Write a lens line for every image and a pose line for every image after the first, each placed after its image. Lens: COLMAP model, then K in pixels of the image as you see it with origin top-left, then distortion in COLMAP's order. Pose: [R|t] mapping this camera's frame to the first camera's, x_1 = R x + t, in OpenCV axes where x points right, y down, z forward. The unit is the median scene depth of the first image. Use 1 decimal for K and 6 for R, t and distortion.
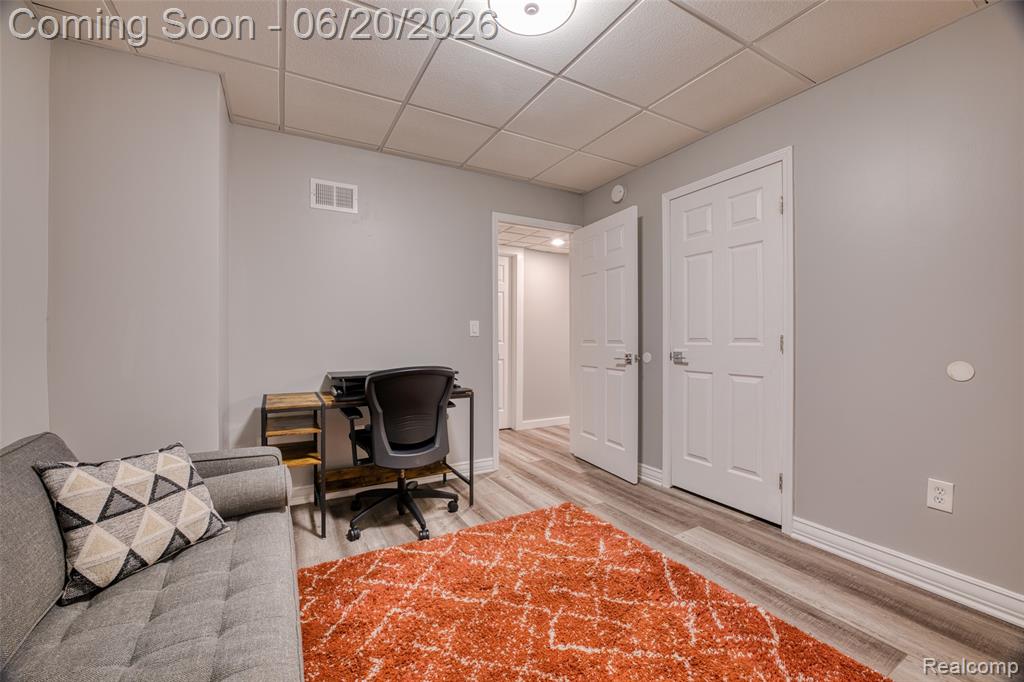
lens RADIAL K [[413.8, 0, 508.0], [0, 413.8, 337.8], [0, 0, 1]] dist [-0.024357, 0.001366]
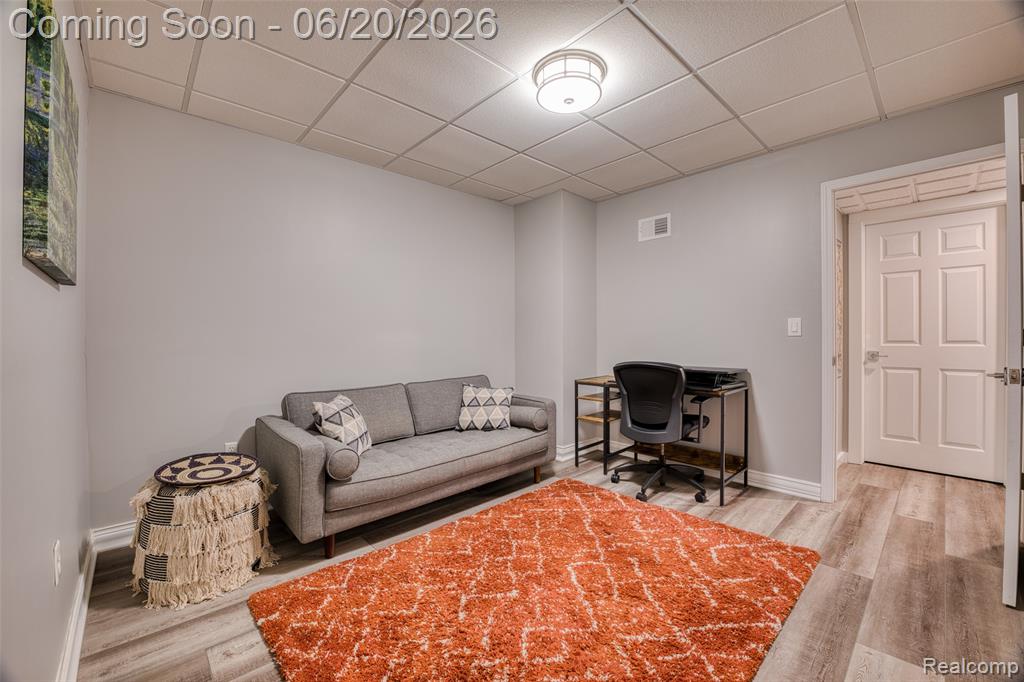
lens RADIAL K [[413.8, 0, 504.8], [0, 413.8, 340.7], [0, 0, 1]] dist [-0.024357, 0.001366]
pose [[0.227861, 0.005392, -0.973679, 0.989649], [0.003809, 0.999972, 0.006430, -0.003178], [0.973686, -0.005174, 0.227834, 0.343711]]
